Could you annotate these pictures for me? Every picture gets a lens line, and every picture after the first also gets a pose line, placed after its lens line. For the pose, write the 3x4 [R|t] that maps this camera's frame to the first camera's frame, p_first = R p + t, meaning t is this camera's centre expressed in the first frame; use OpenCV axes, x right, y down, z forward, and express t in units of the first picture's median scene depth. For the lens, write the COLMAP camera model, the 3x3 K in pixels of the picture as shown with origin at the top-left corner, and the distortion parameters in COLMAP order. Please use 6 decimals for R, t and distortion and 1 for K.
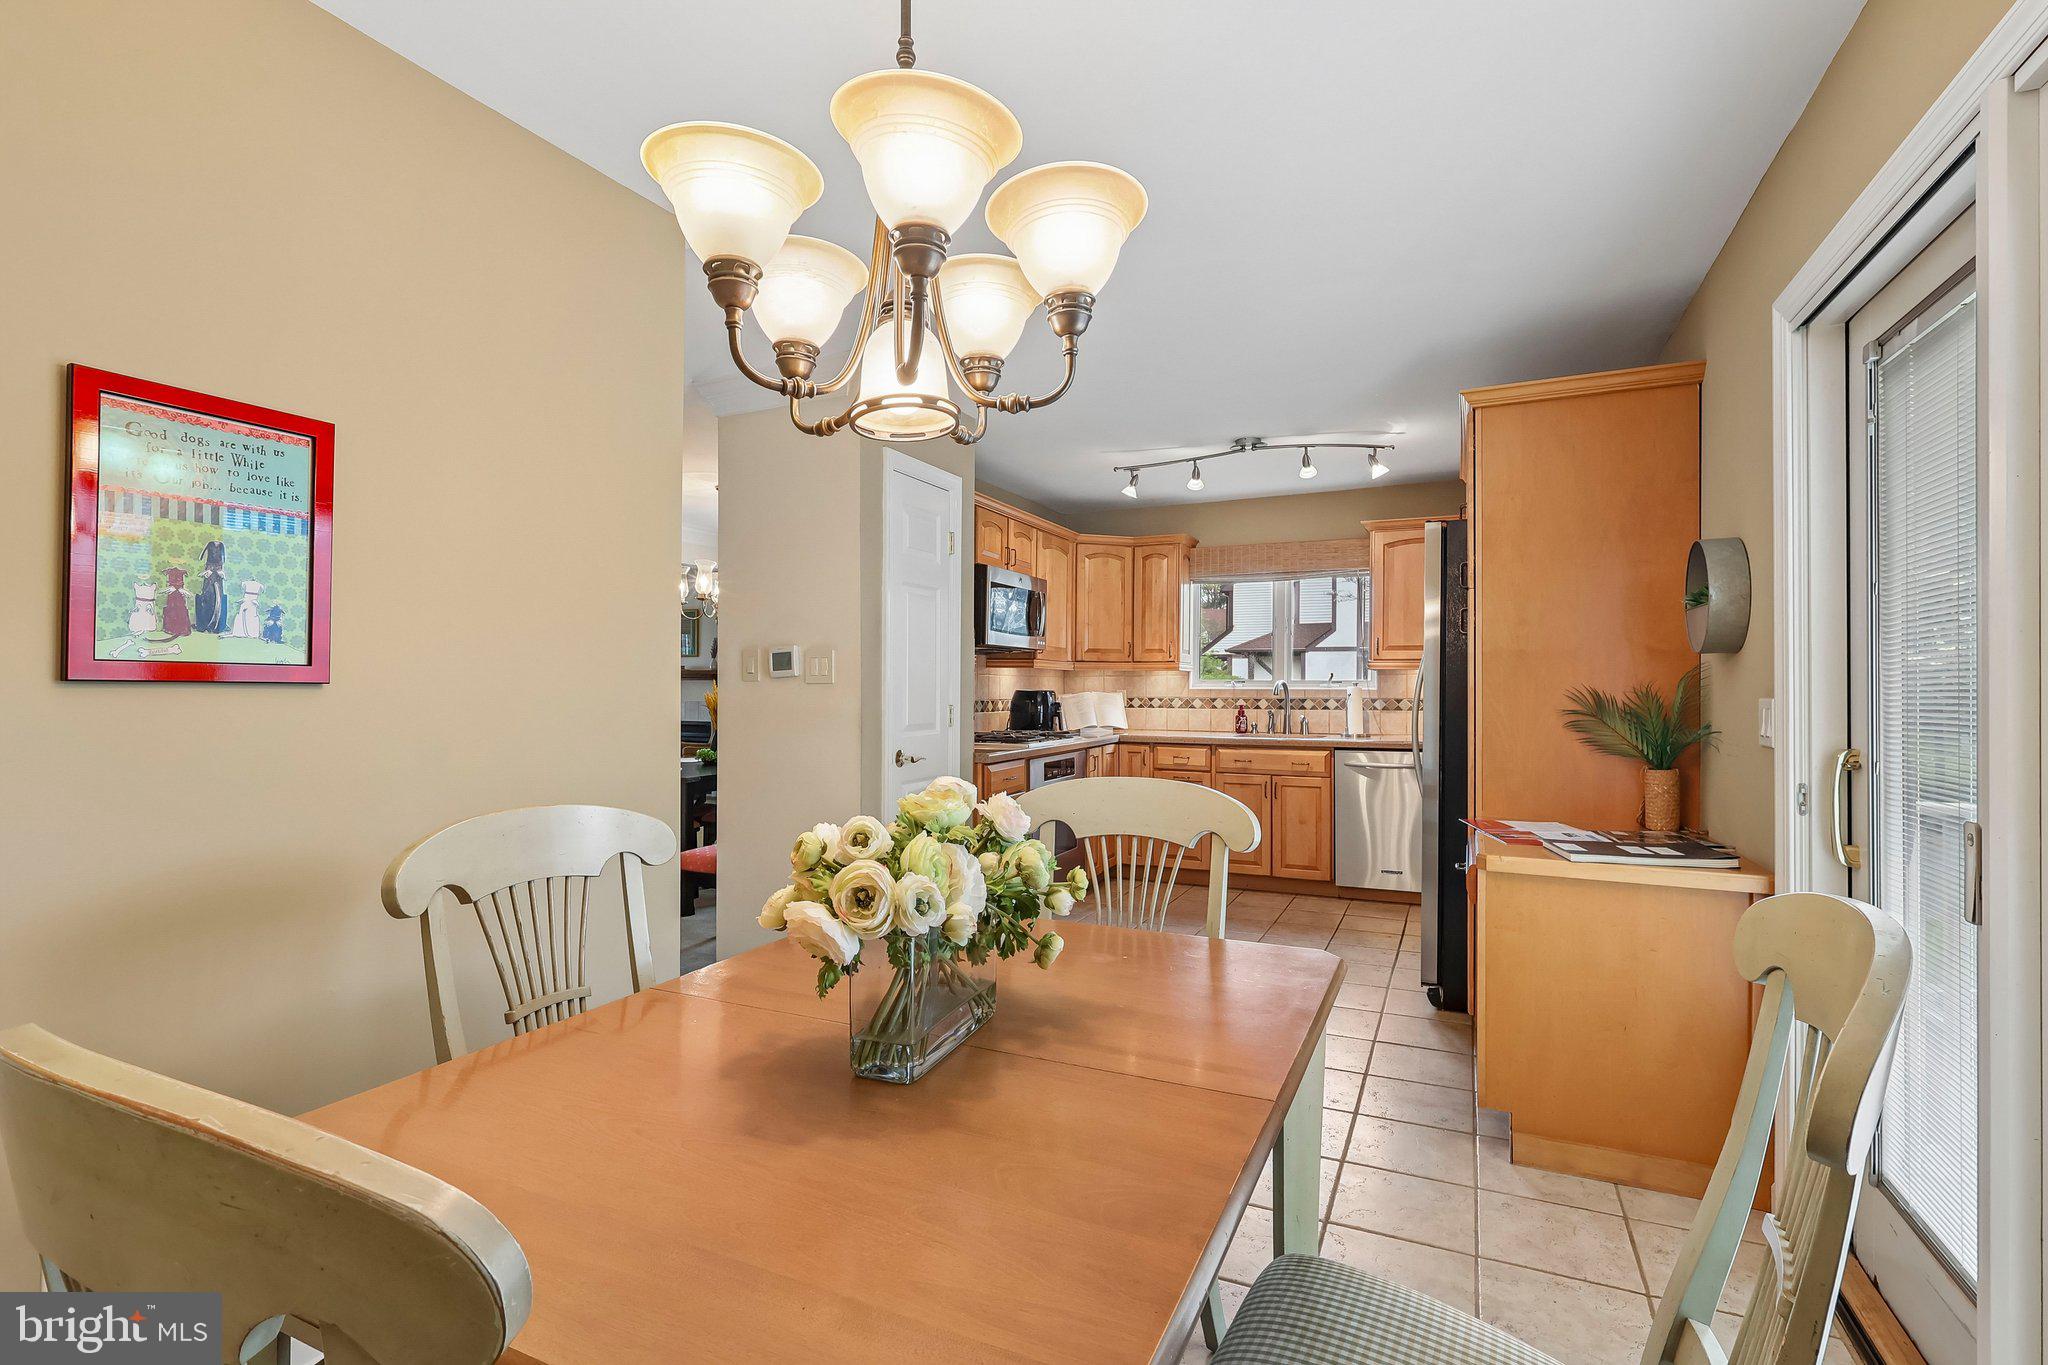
lens RADIAL K [[962.2, 0, 1018.0], [0, 962.2, 679.1], [0, 0, 1]] dist [0.006300, -0.003797]
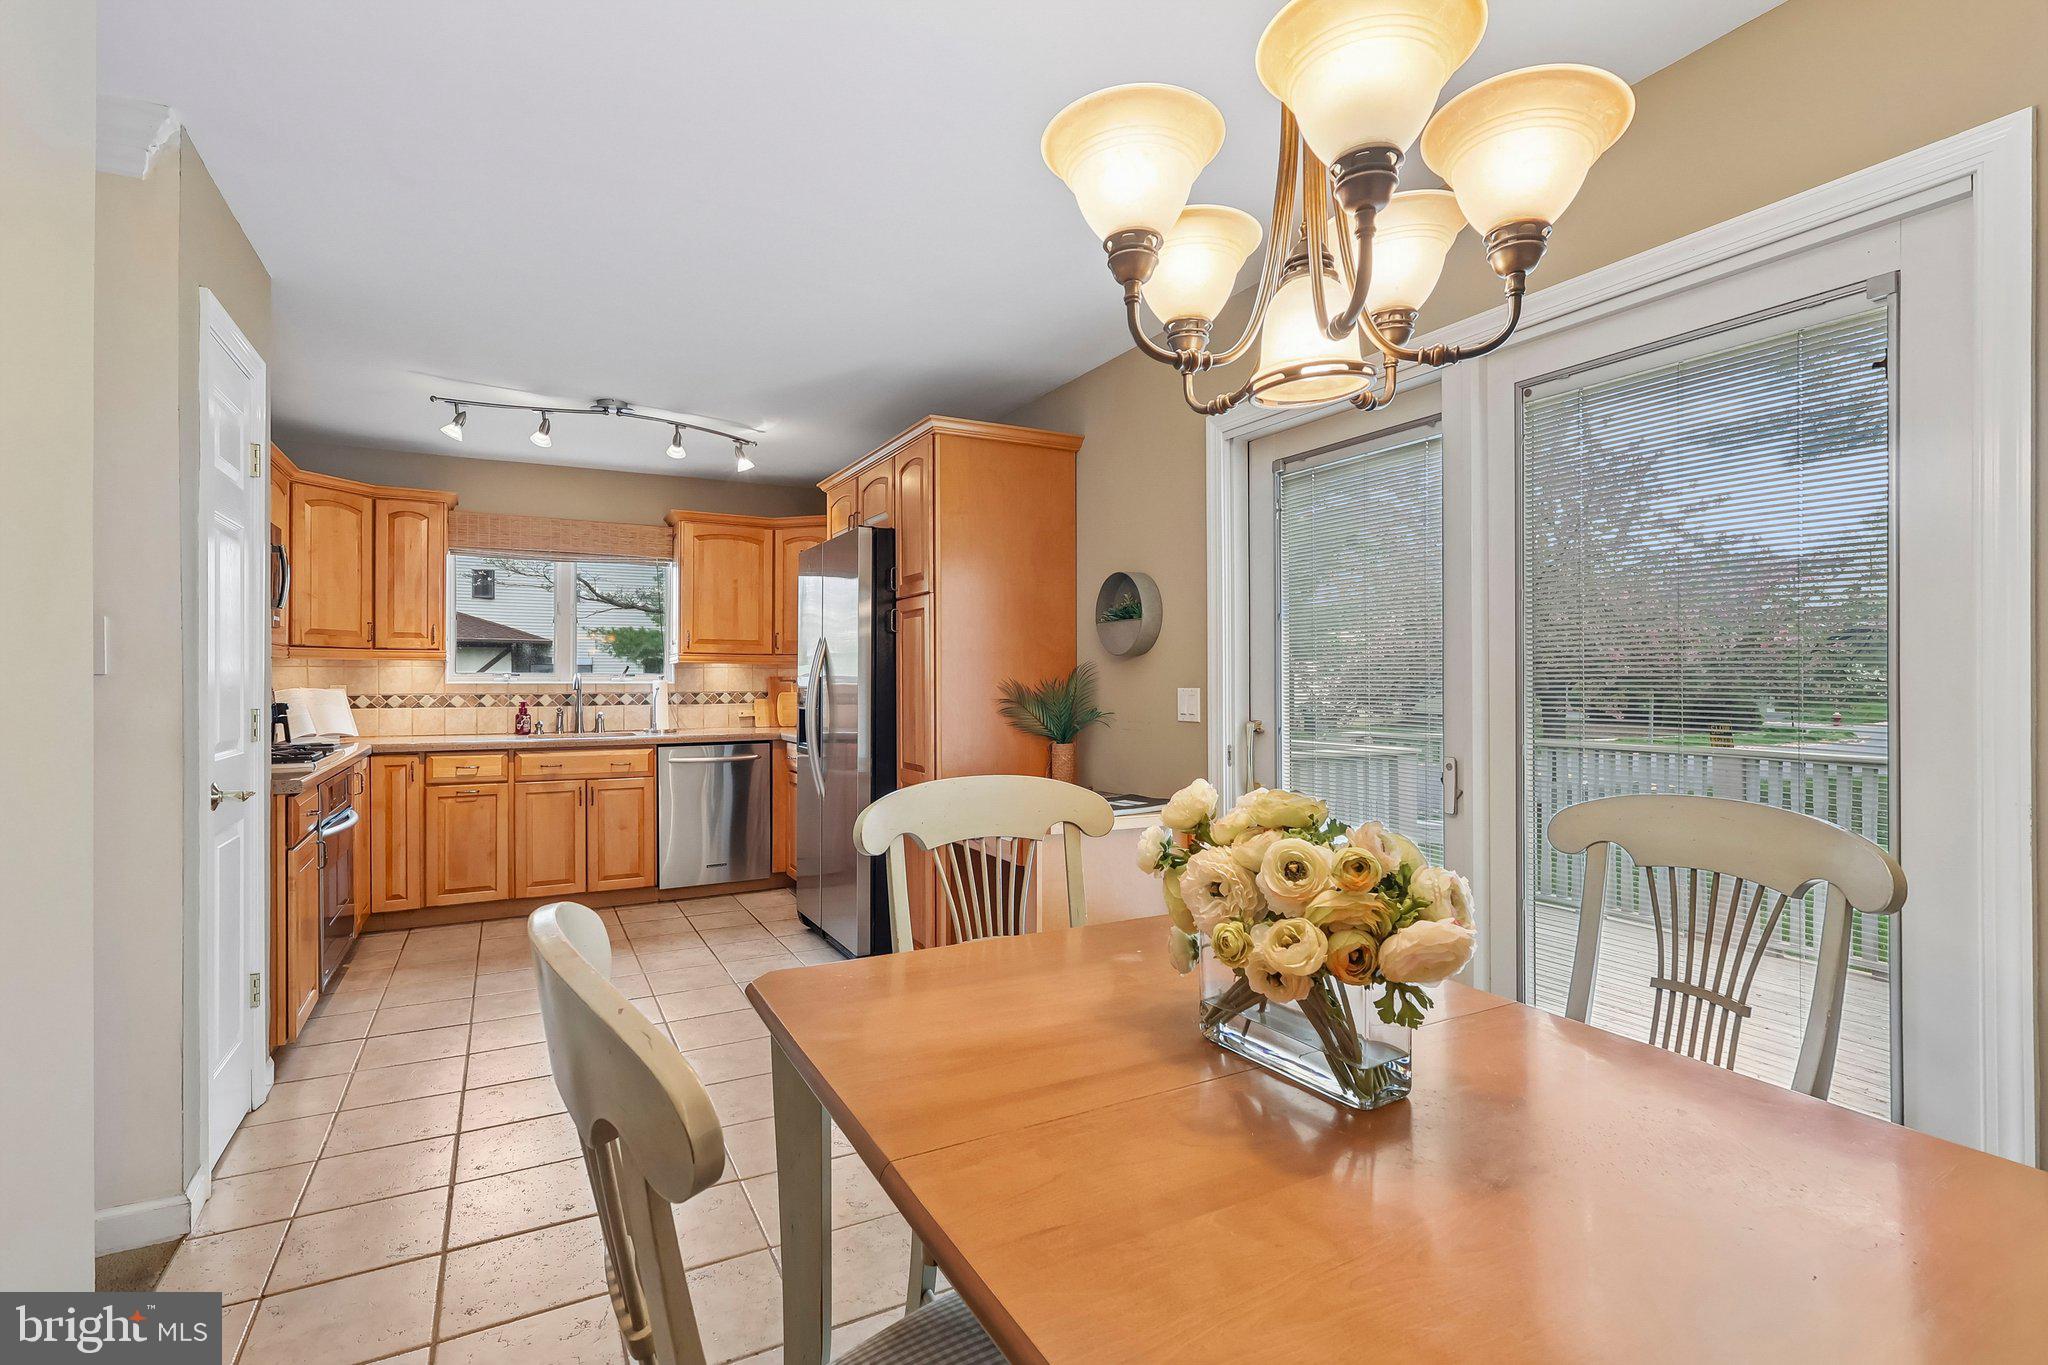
lens RADIAL K [[962.2, 0, 1023.8], [0, 962.2, 682.3], [0, 0, 1]] dist [0.006300, -0.003797]
pose [[0.591580, -0.003190, 0.806240, -0.207665], [-0.004695, 0.999962, 0.007401, 0.000965], [-0.806233, -0.008164, 0.591542, 0.137008]]
